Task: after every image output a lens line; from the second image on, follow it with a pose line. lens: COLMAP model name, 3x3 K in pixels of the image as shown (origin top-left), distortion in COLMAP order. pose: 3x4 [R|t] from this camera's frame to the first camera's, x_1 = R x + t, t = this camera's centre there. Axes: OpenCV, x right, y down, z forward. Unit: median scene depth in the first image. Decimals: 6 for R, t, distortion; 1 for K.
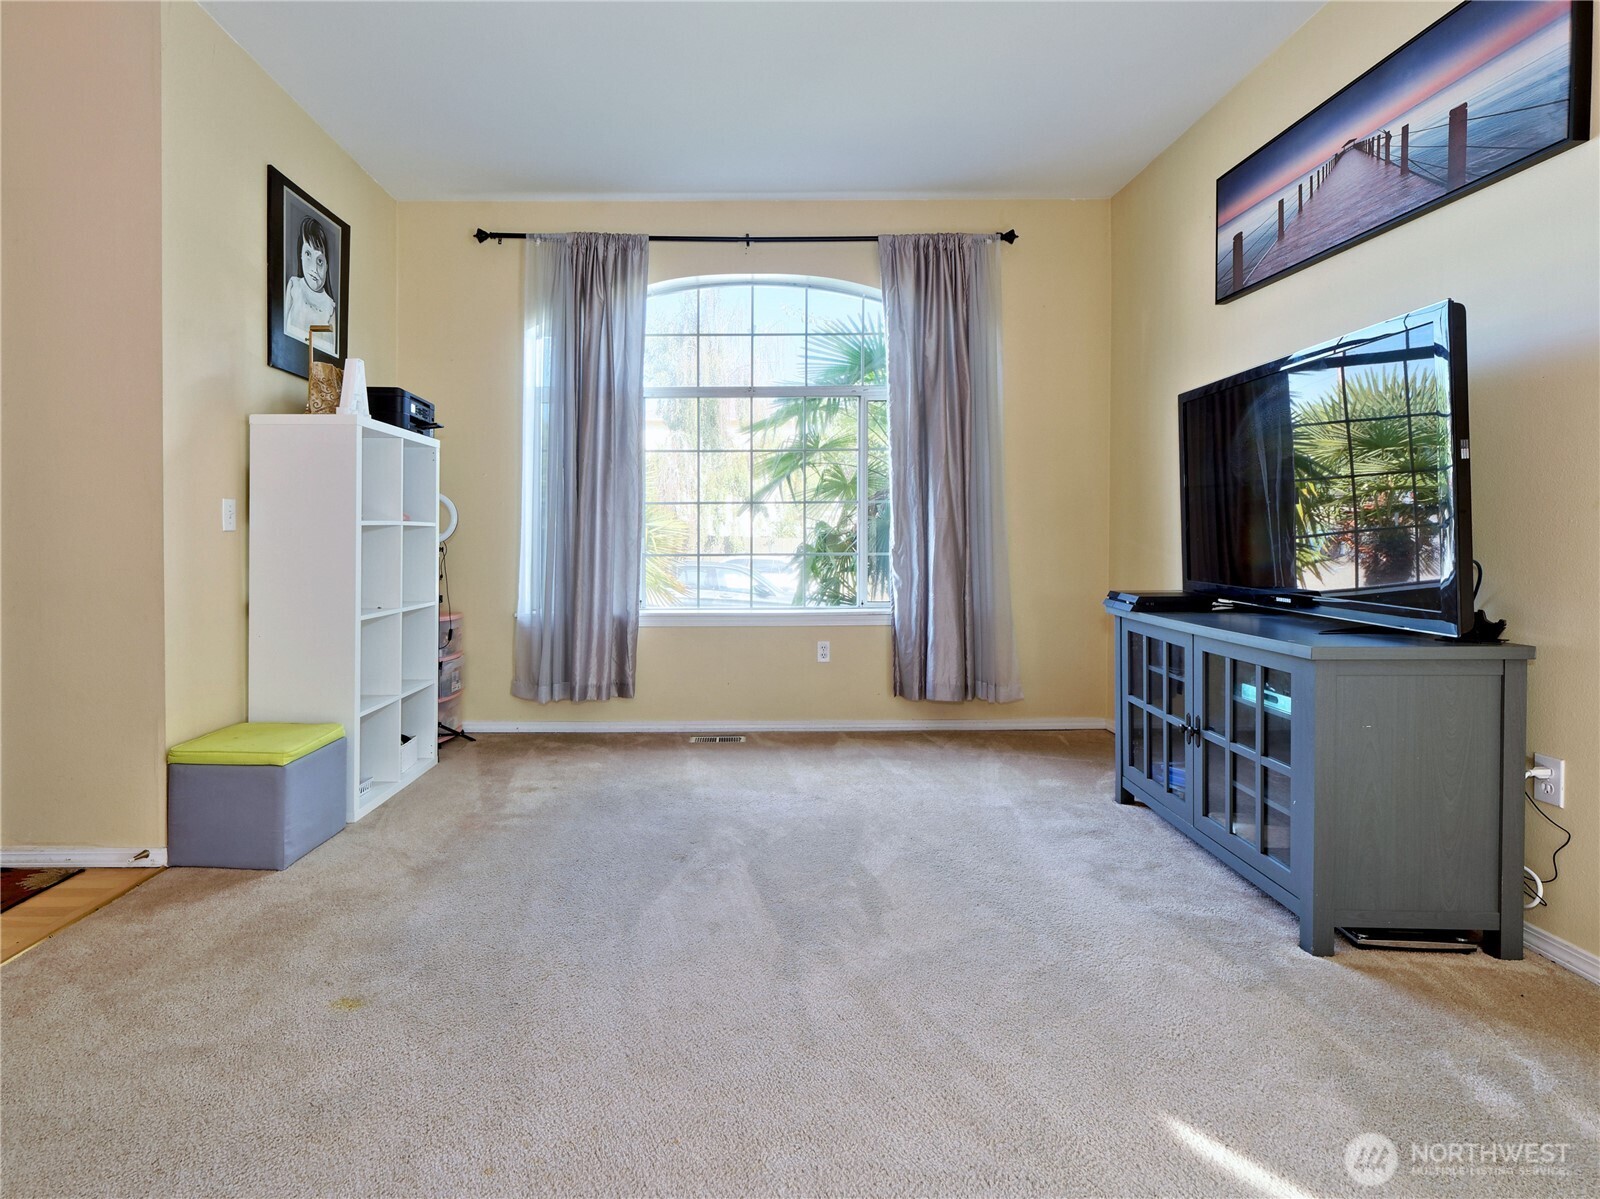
lens RADIAL K [[809.2, 0, 750.9], [0, 809.2, 537.0], [0, 0, 1]] dist [0.004754, 0.000360]
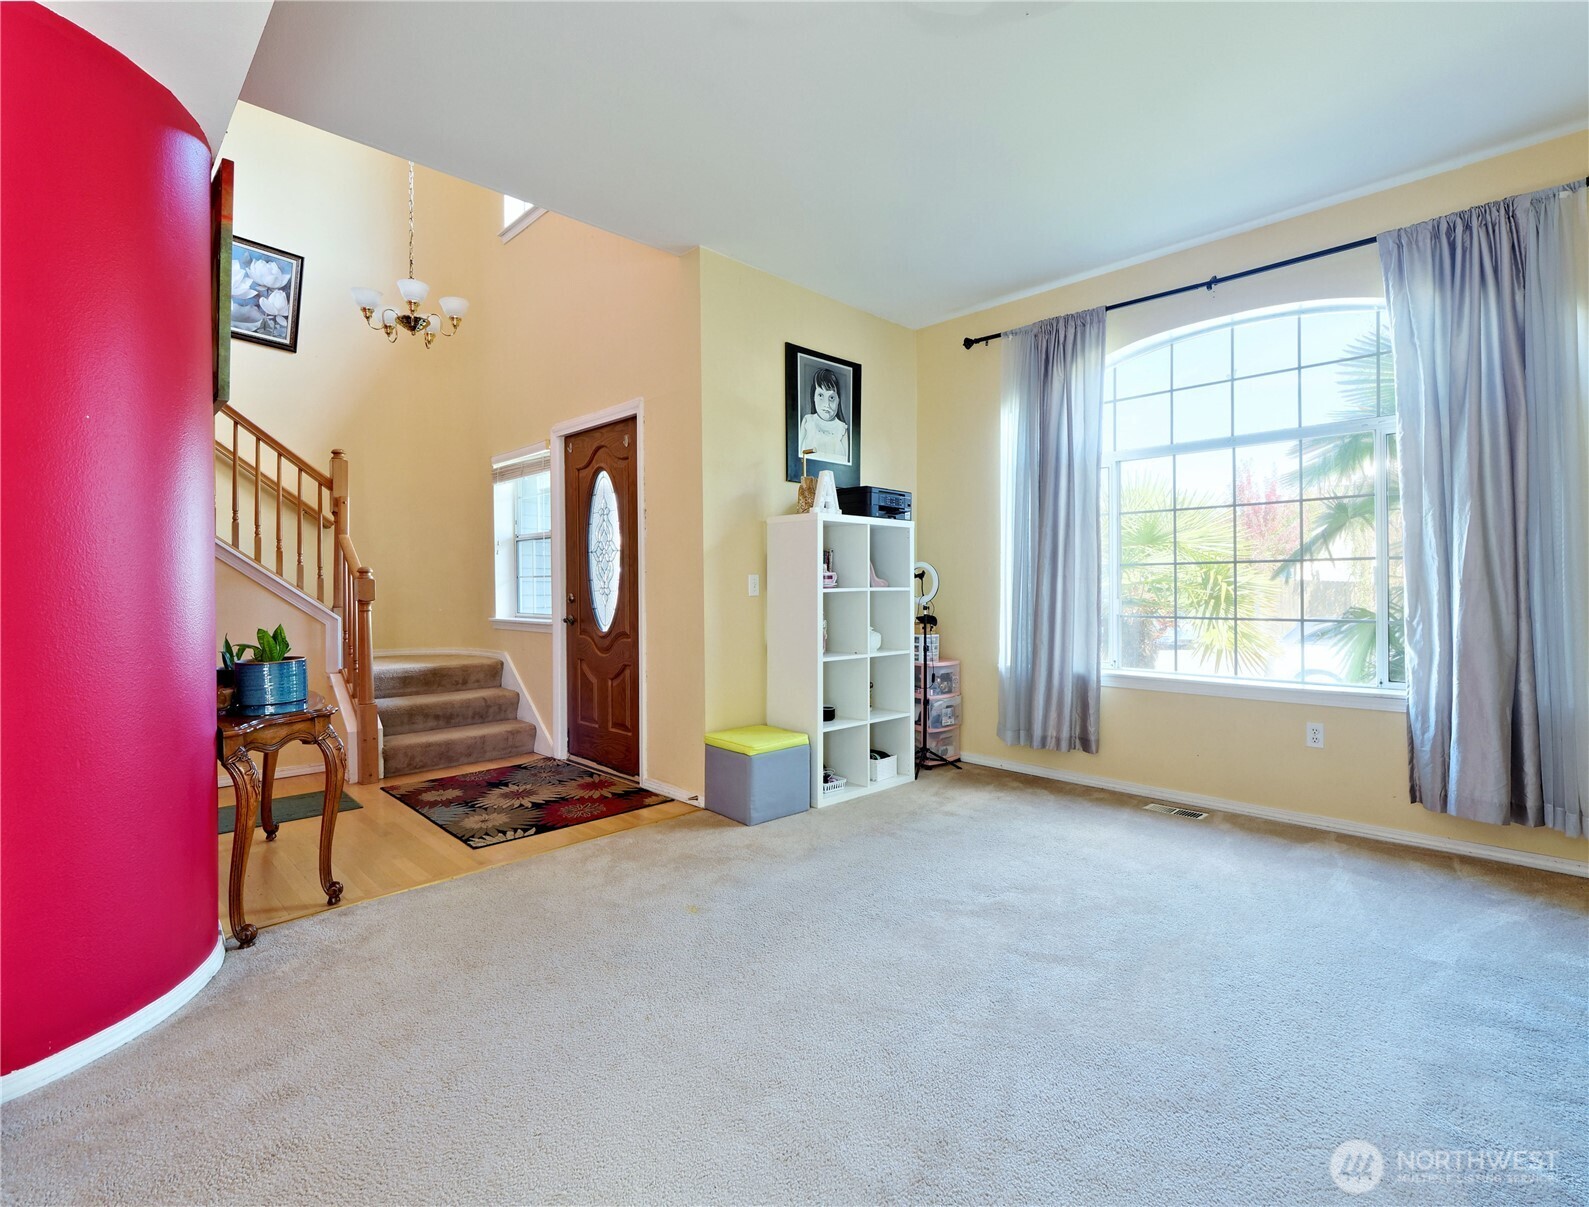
lens RADIAL K [[763.9, 0, 821.0], [0, 763.9, 585.2], [0, 0, 1]] dist [0.002687, 0.000391]
pose [[0.713598, -0.001574, -0.700554, 0.375138], [0.002618, 0.999996, 0.000420, -0.024944], [0.700551, -0.002134, 0.713599, 0.067143]]
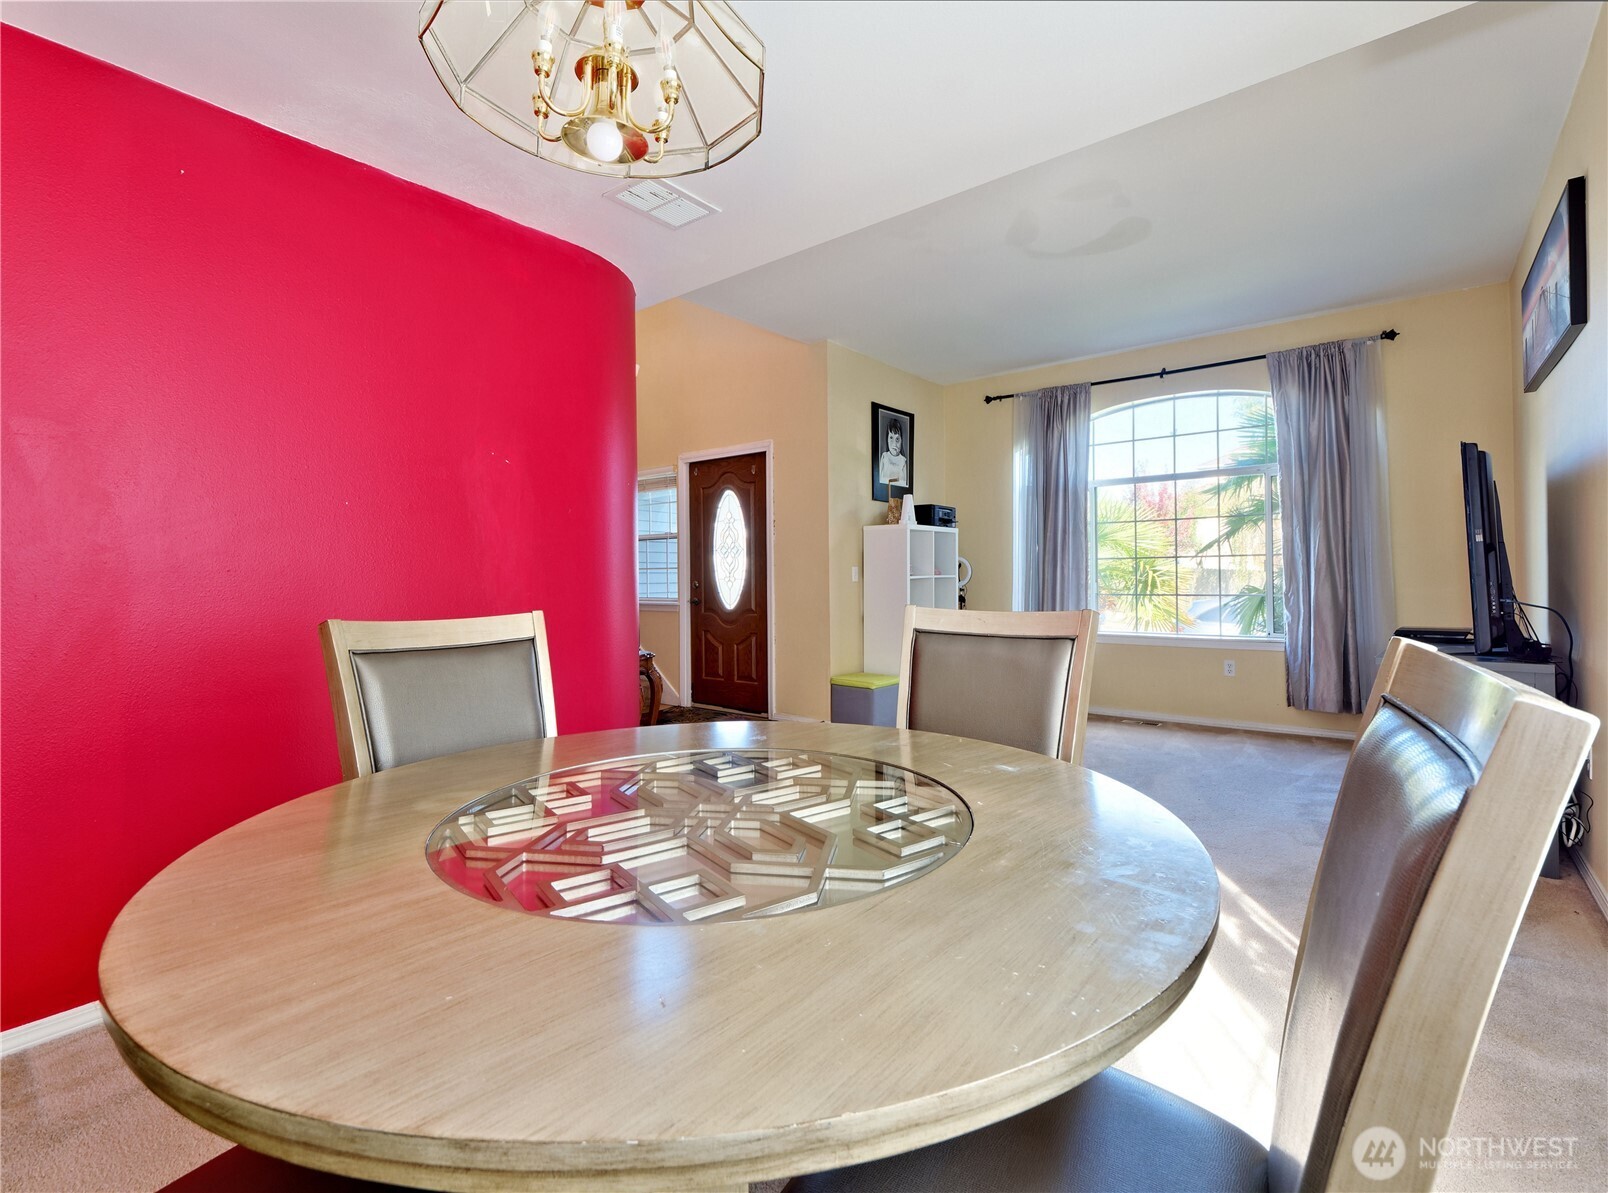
lens RADIAL K [[739.7, 0, 816.2], [0, 739.7, 576.2], [0, 0, 1]] dist [-0.002098, -0.000261]
pose [[0.779889, -0.004975, -0.625898, 0.424644], [0.007904, 0.999967, 0.001900, -0.023713], [0.625868, -0.006429, 0.779903, -0.500636]]
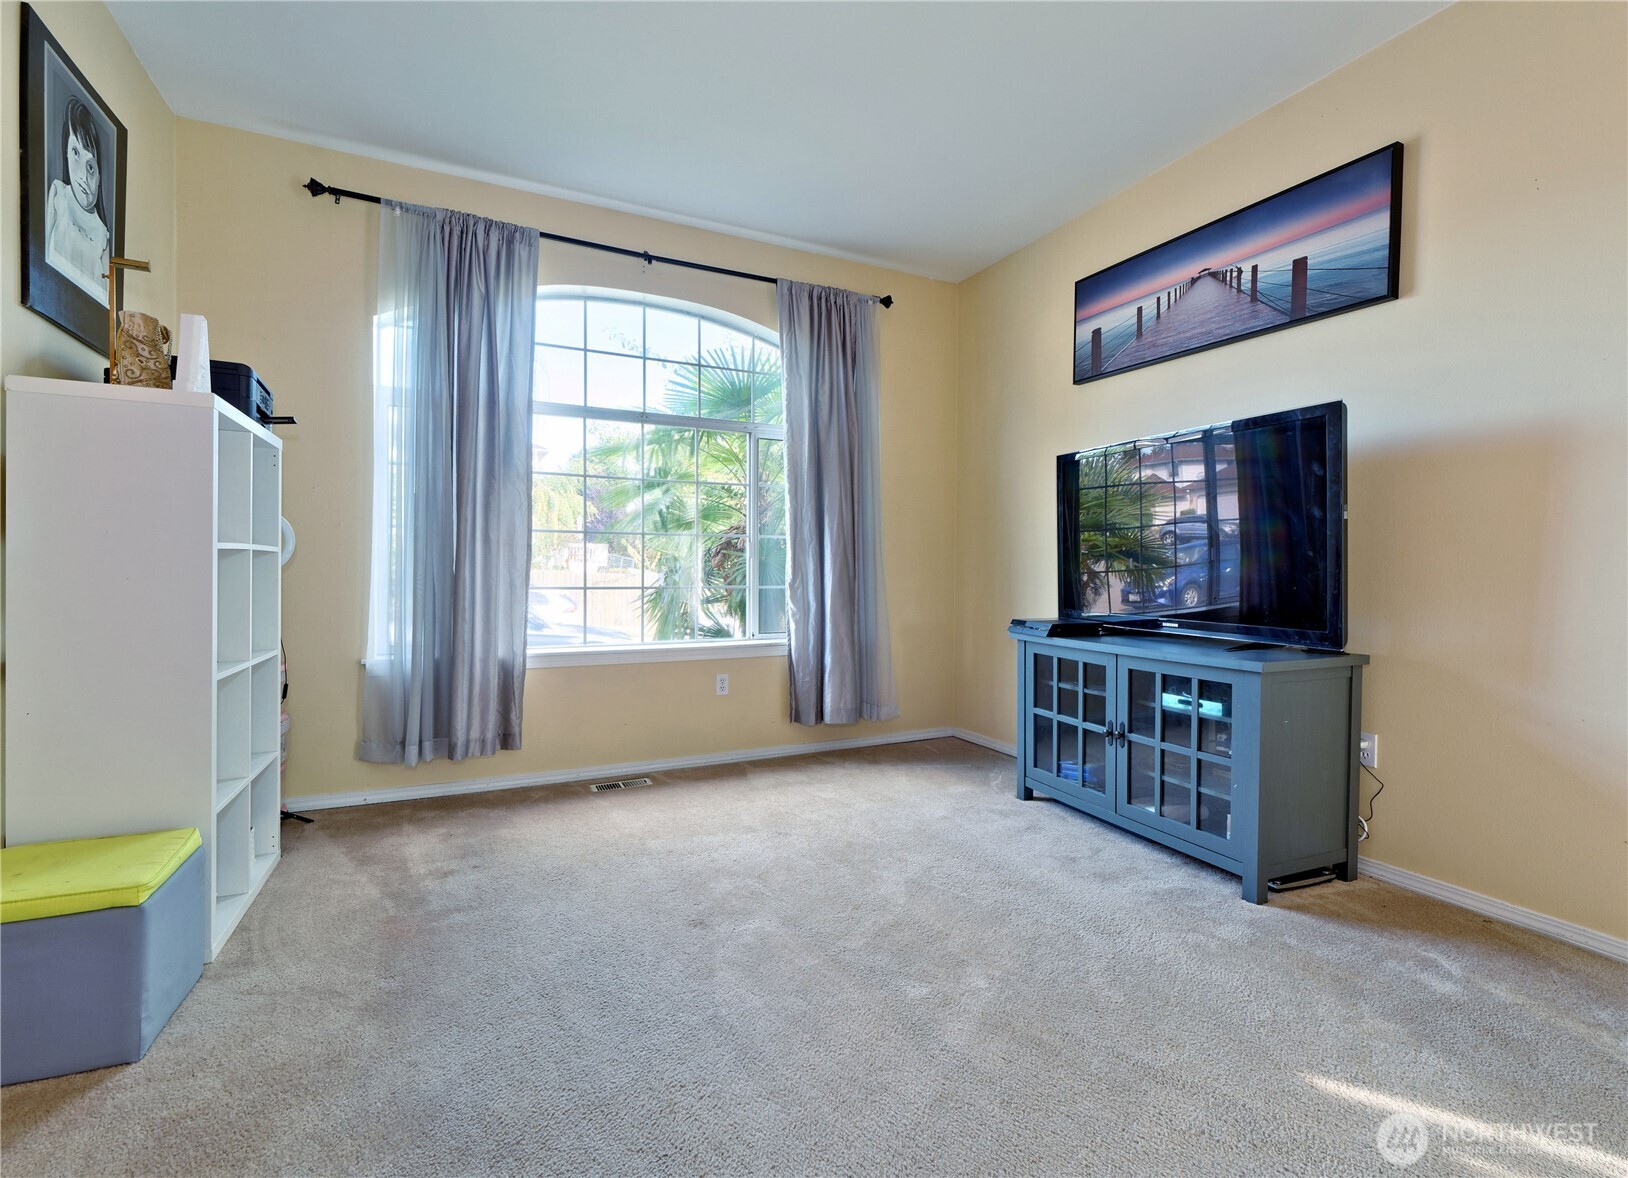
lens RADIAL K [[741.0, 0, 829.2], [0, 741.0, 577.7], [0, 0, 1]] dist [0.003367, -0.000204]
pose [[0.899189, 0.004965, 0.437533, -0.249095], [-0.009867, 0.999911, 0.008933, -0.000369], [-0.437450, -0.012350, 0.899158, 0.150424]]
